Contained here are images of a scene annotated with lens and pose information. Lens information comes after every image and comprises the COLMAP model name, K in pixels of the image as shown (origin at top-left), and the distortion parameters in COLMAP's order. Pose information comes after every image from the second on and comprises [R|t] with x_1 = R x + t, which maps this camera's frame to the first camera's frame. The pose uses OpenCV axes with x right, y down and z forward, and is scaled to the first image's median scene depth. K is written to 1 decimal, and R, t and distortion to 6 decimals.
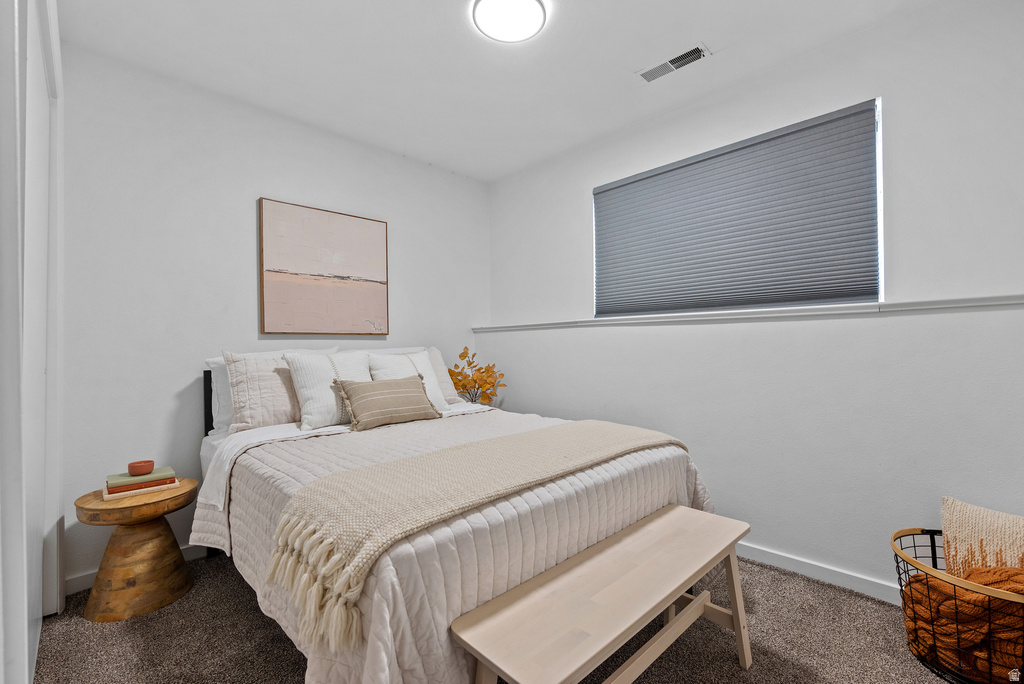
lens RADIAL K [[445.1, 0, 512.0], [0, 445.1, 342.0], [0, 0, 1]] dist [0.000697, 0.000015]
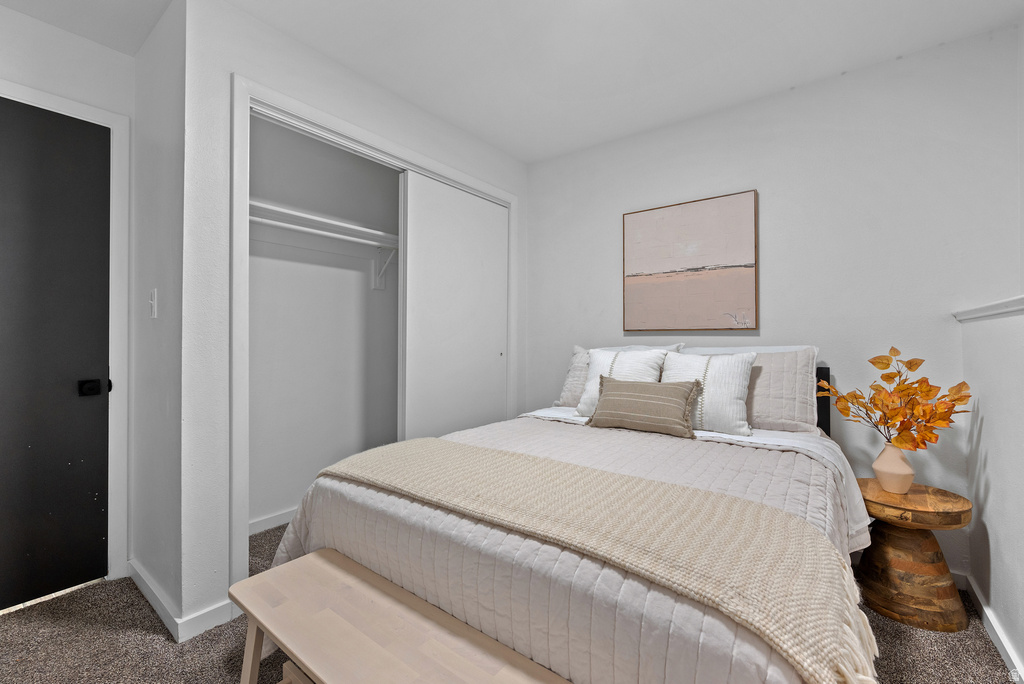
lens RADIAL K [[431.4, 0, 514.6], [0, 431.4, 338.3], [0, 0, 1]] dist [0.000162, 0.000073]
pose [[0.149742, 0.010996, -0.988664, 0.503153], [0.008936, 0.999882, 0.012474, -0.016701], [0.988685, -0.010702, 0.149626, 0.539402]]
